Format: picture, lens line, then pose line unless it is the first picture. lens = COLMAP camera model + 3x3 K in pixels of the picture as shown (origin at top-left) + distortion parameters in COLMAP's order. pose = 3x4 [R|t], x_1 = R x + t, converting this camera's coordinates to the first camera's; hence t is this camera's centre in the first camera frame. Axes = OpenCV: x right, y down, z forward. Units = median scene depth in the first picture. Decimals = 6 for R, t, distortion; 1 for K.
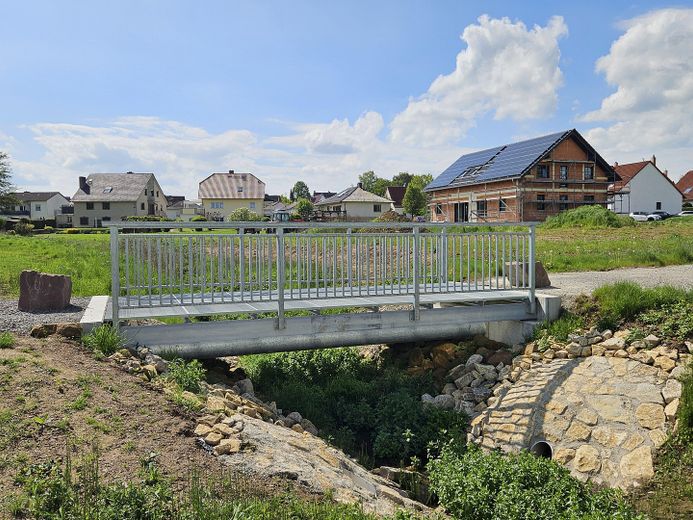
lens RADIAL K [[616.4, 0, 346.5], [0, 616.4, 260.0], [0, 0, 1]] dist [0.014027, -0.003092]
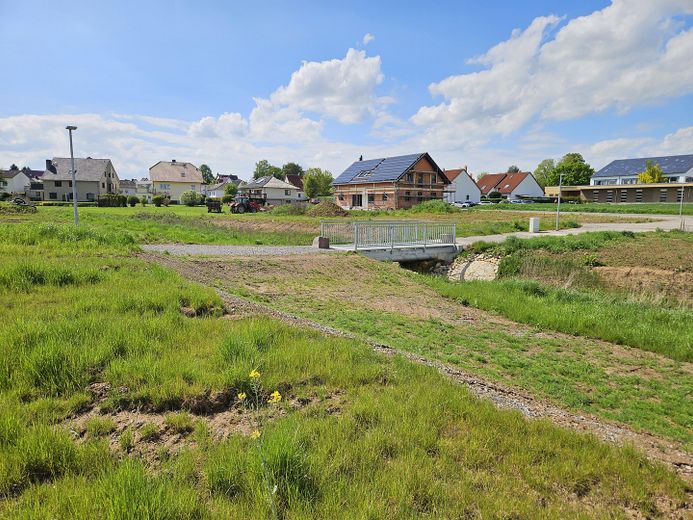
lens RADIAL K [[616.4, 0, 346.5], [0, 616.4, 260.0], [0, 0, 1]] dist [0.014027, -0.003092]
pose [[0.953768, -0.004262, 0.300514, -0.309701], [-0.011470, 0.998655, 0.050564, -0.004633], [-0.300326, -0.051673, 0.952436, -0.486558]]
